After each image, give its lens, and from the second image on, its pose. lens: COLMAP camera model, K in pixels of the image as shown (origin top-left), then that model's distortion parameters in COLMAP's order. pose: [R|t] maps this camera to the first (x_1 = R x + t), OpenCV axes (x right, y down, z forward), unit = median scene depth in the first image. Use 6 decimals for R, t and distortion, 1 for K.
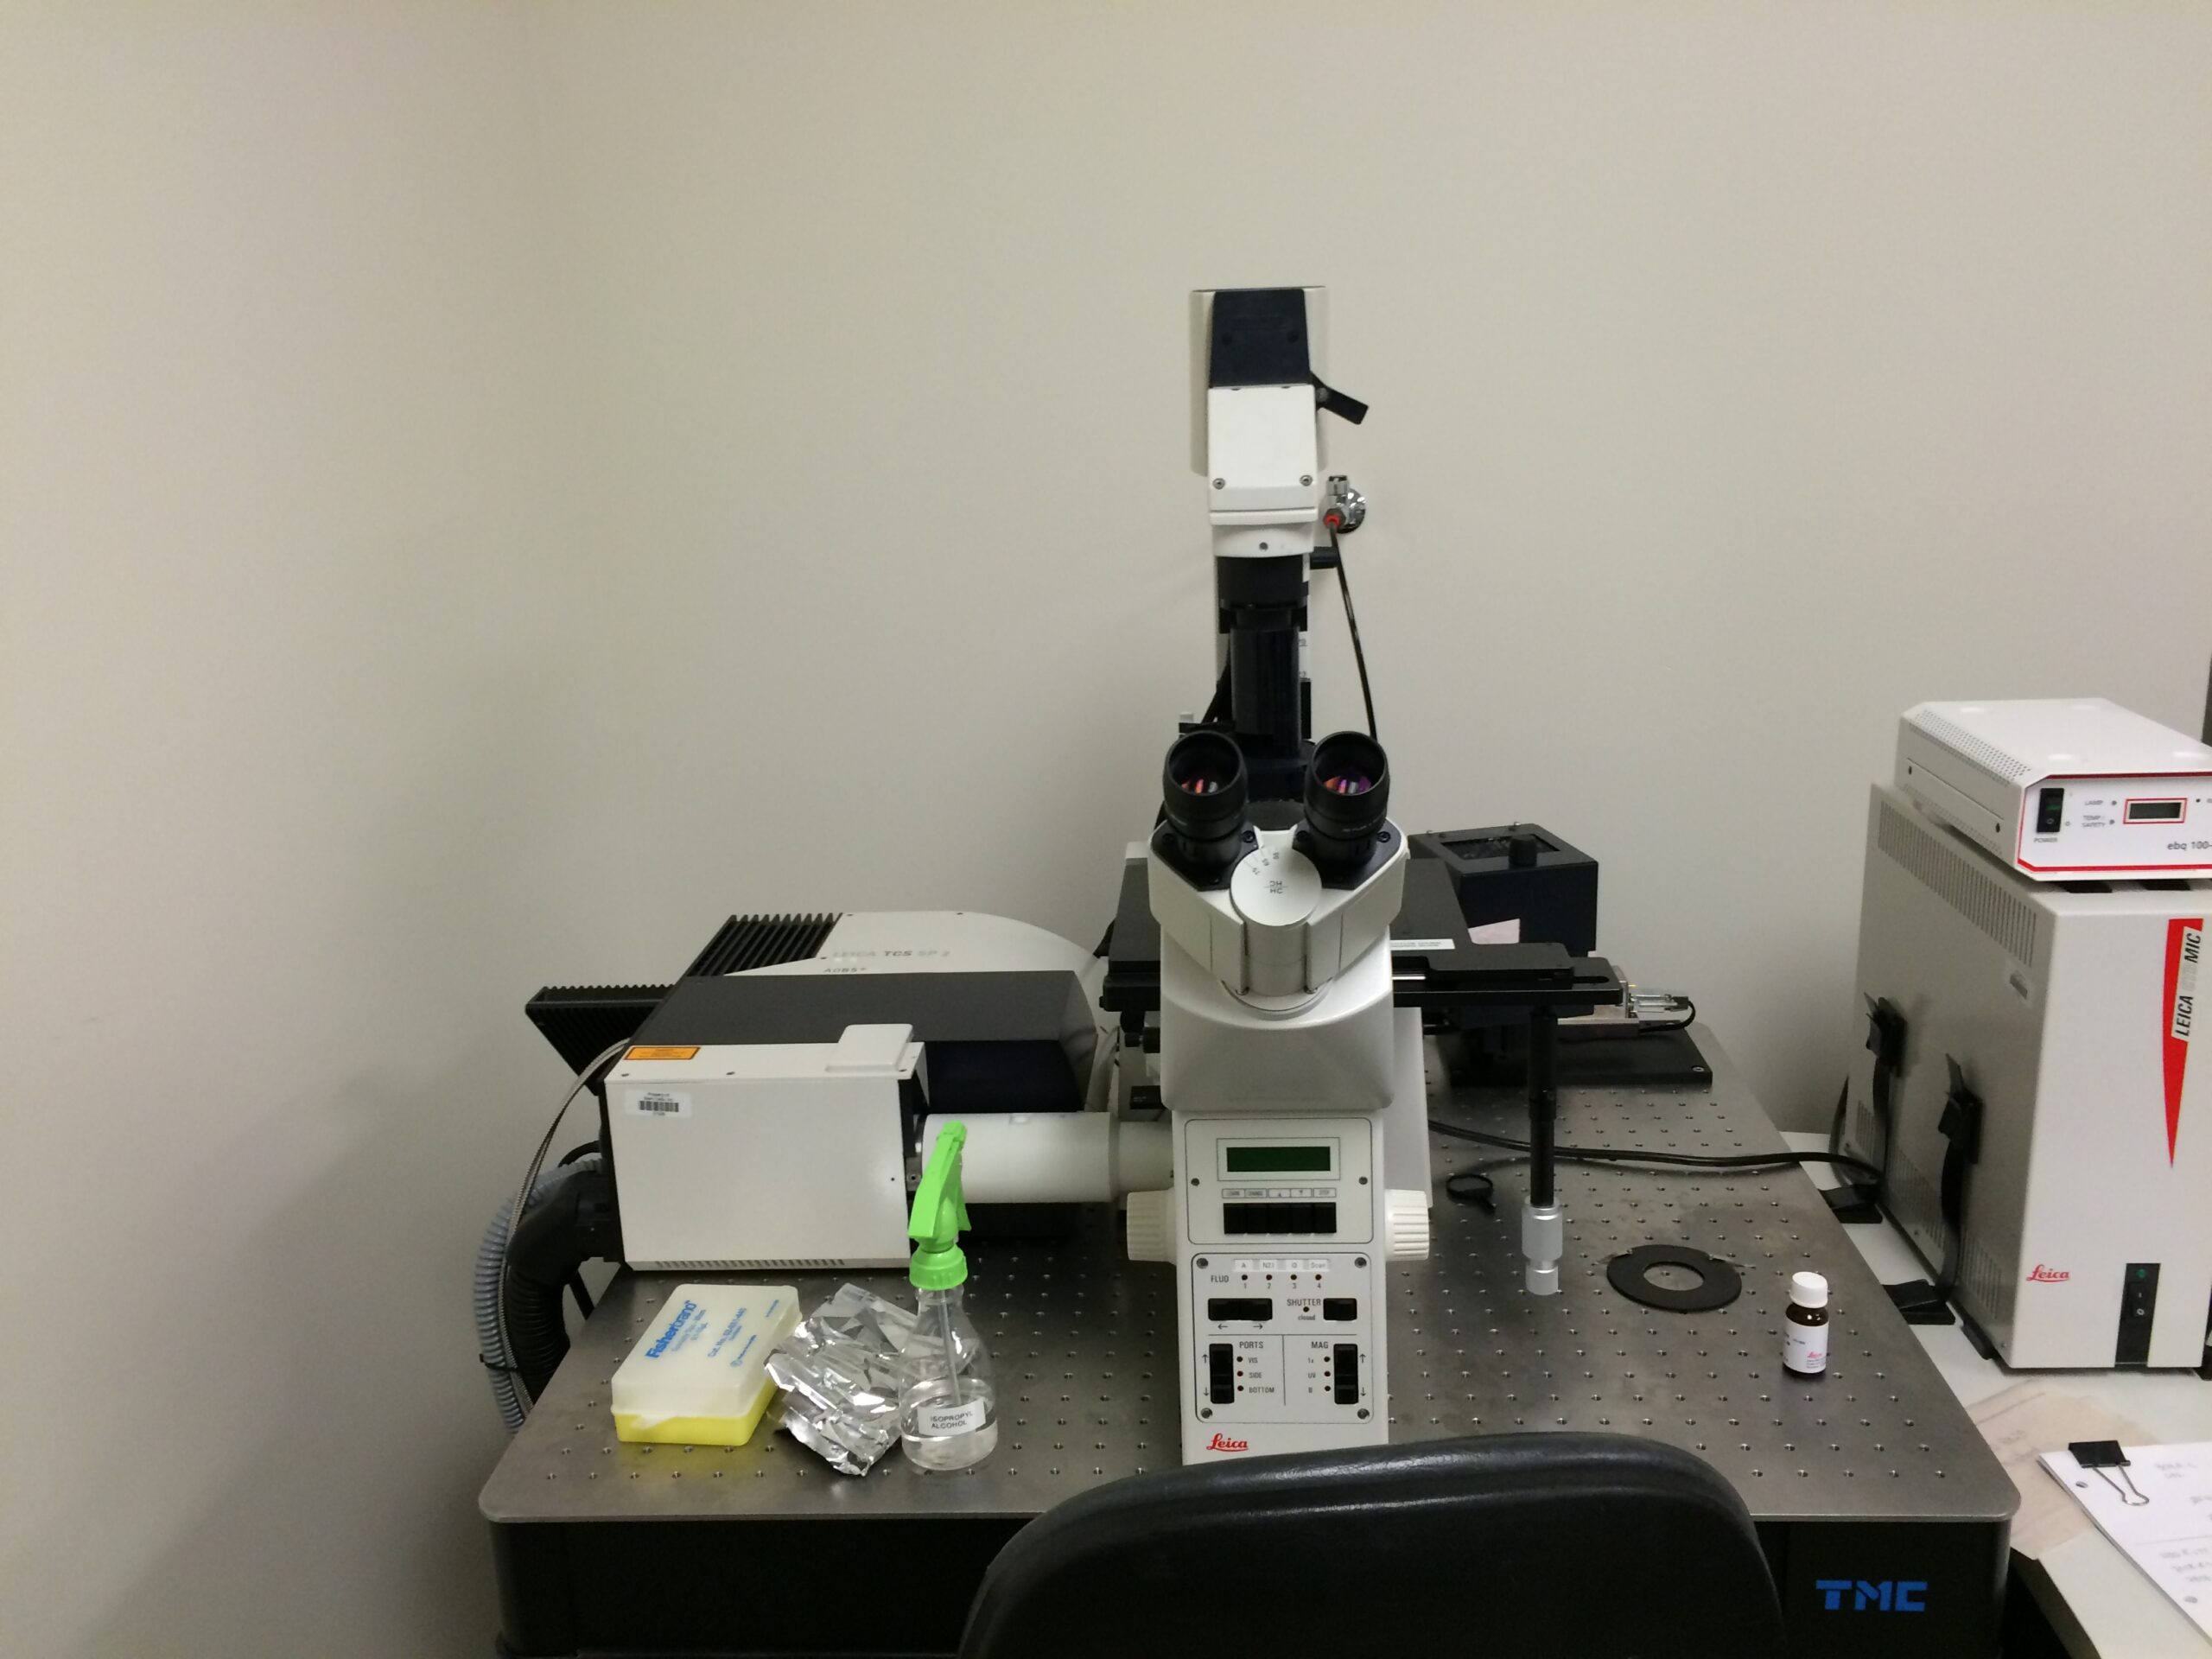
lens RADIAL K [[1889.1, 0, 1092.9], [0, 1889.1, 834.4], [0, 0, 1]] dist [0.059133, -0.051962]
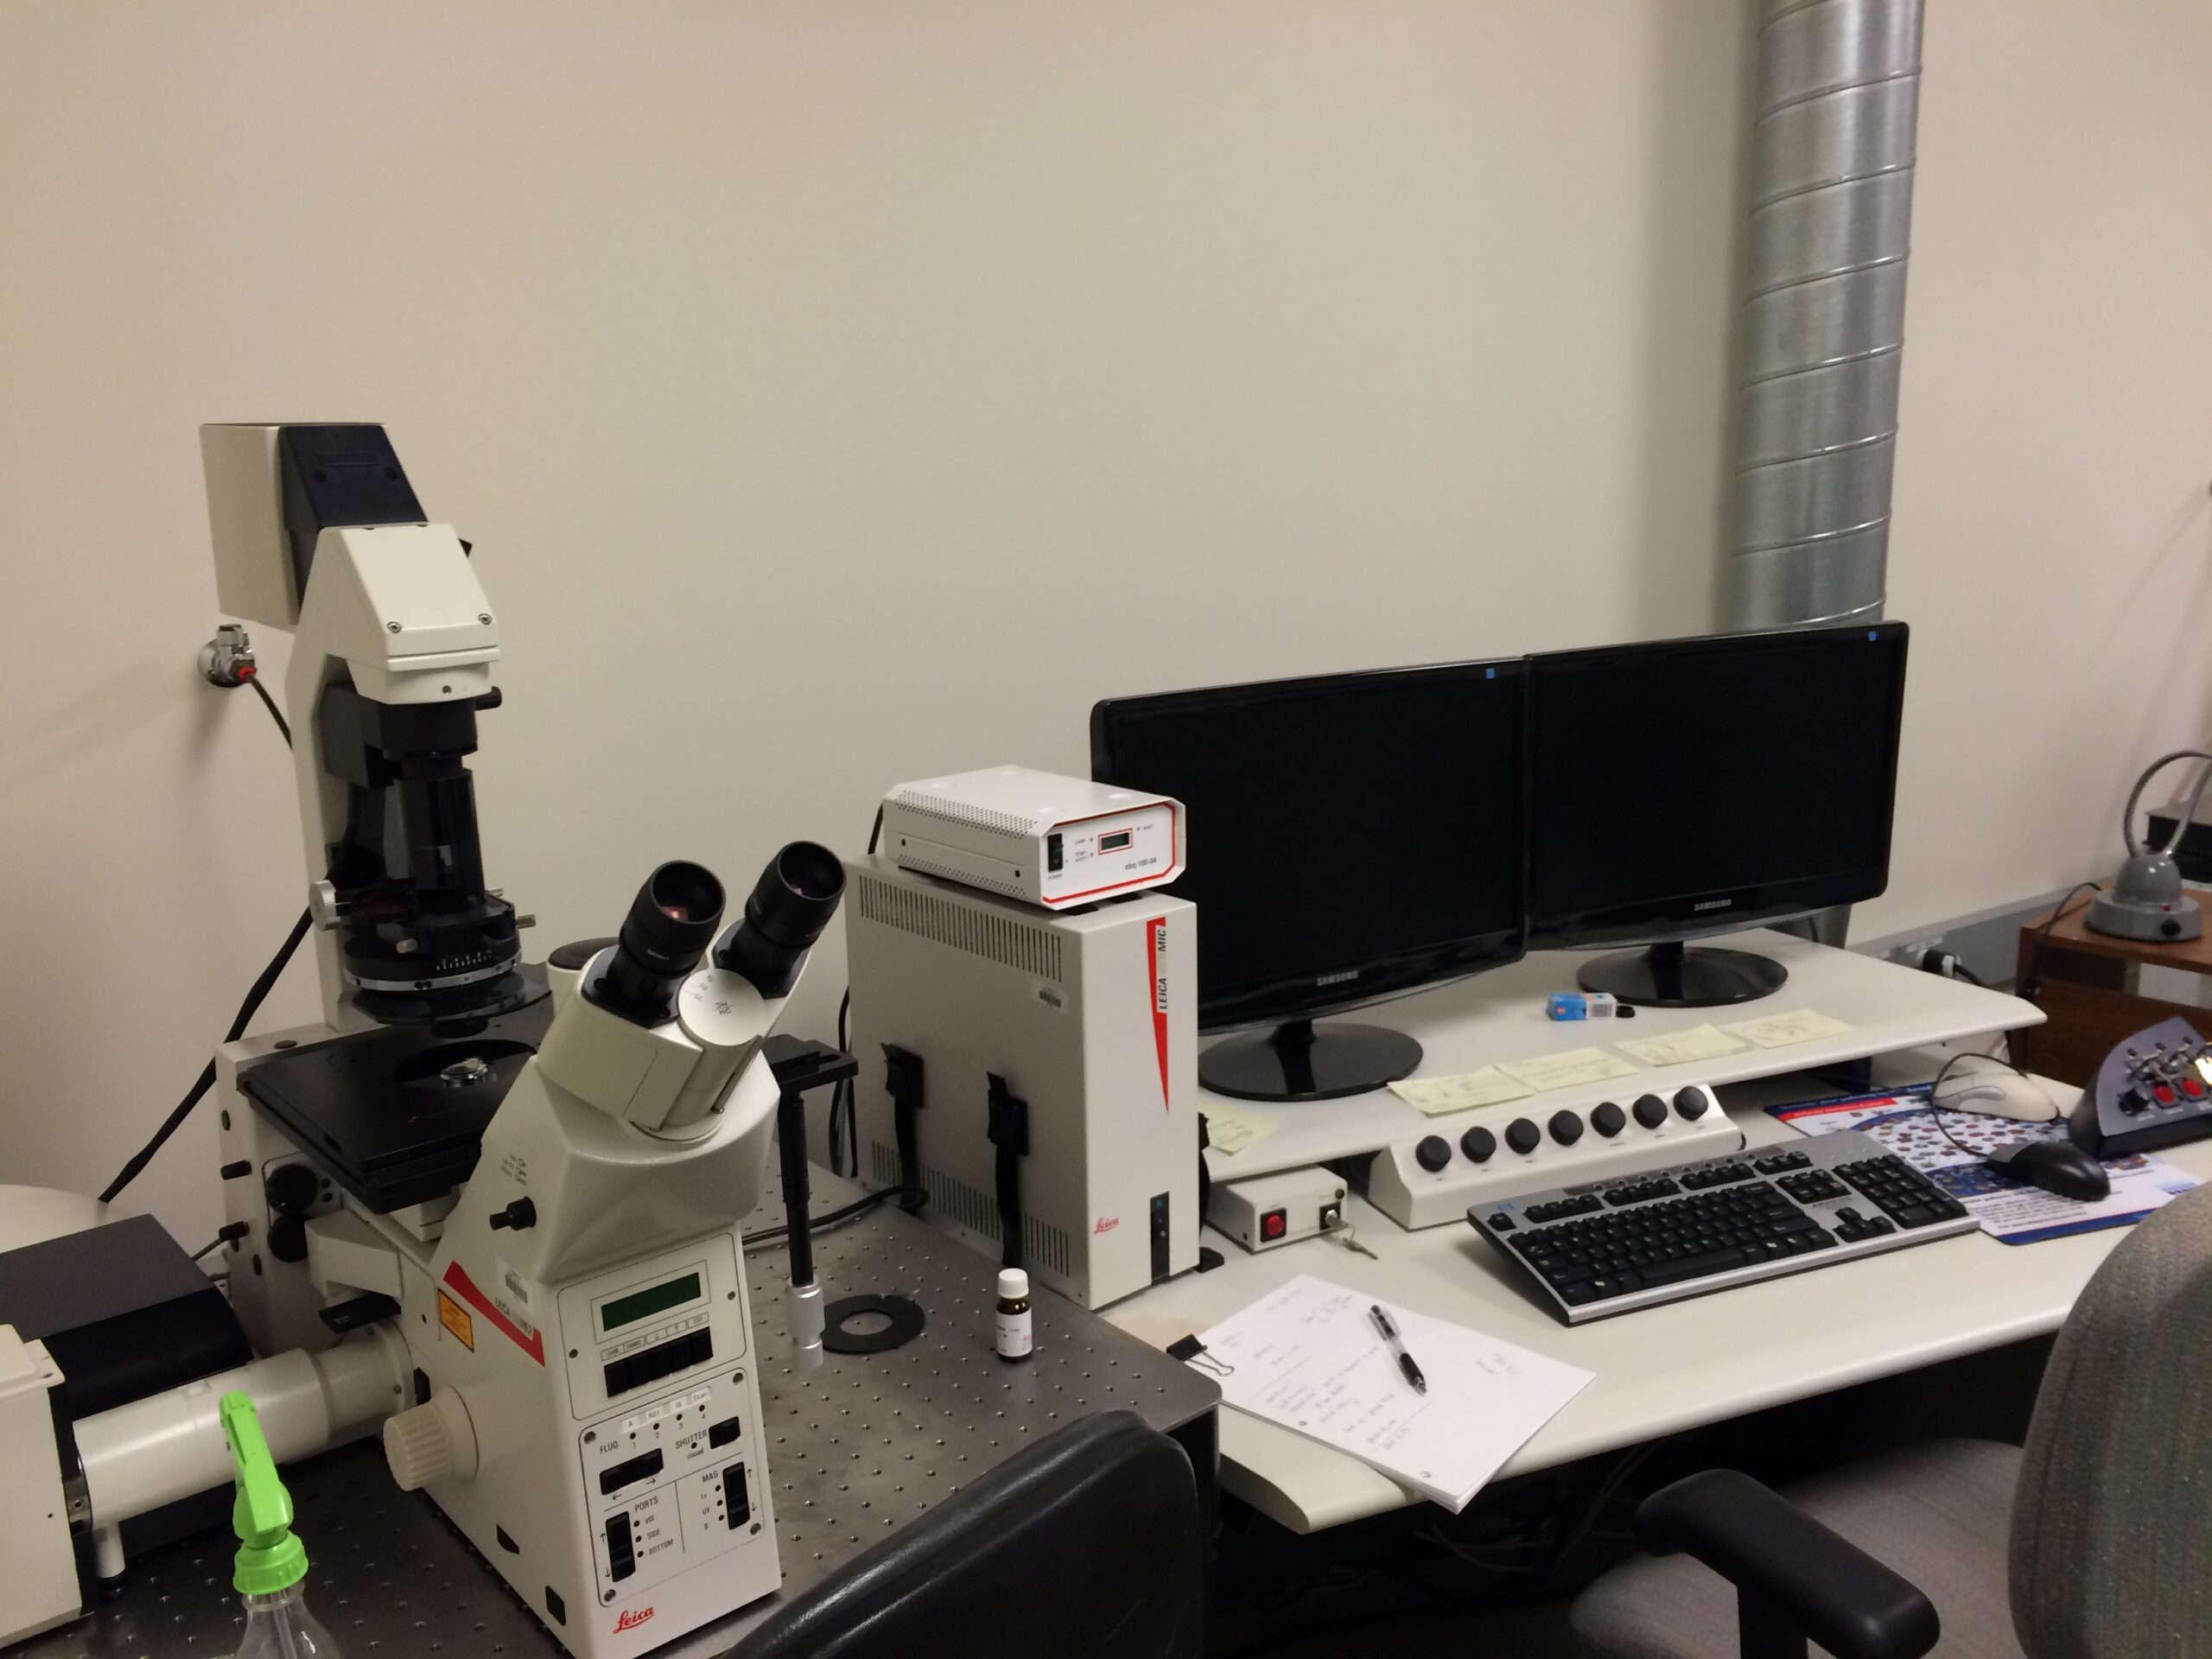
lens RADIAL K [[1889.1, 0, 1094.7], [0, 1889.1, 828.5], [0, 0, 1]] dist [0.059133, -0.051962]
pose [[0.717479, -0.131637, 0.684028, -0.342216], [0.183084, 0.983093, -0.002847, -0.021173], [-0.672089, 0.127278, 0.729450, 0.092535]]
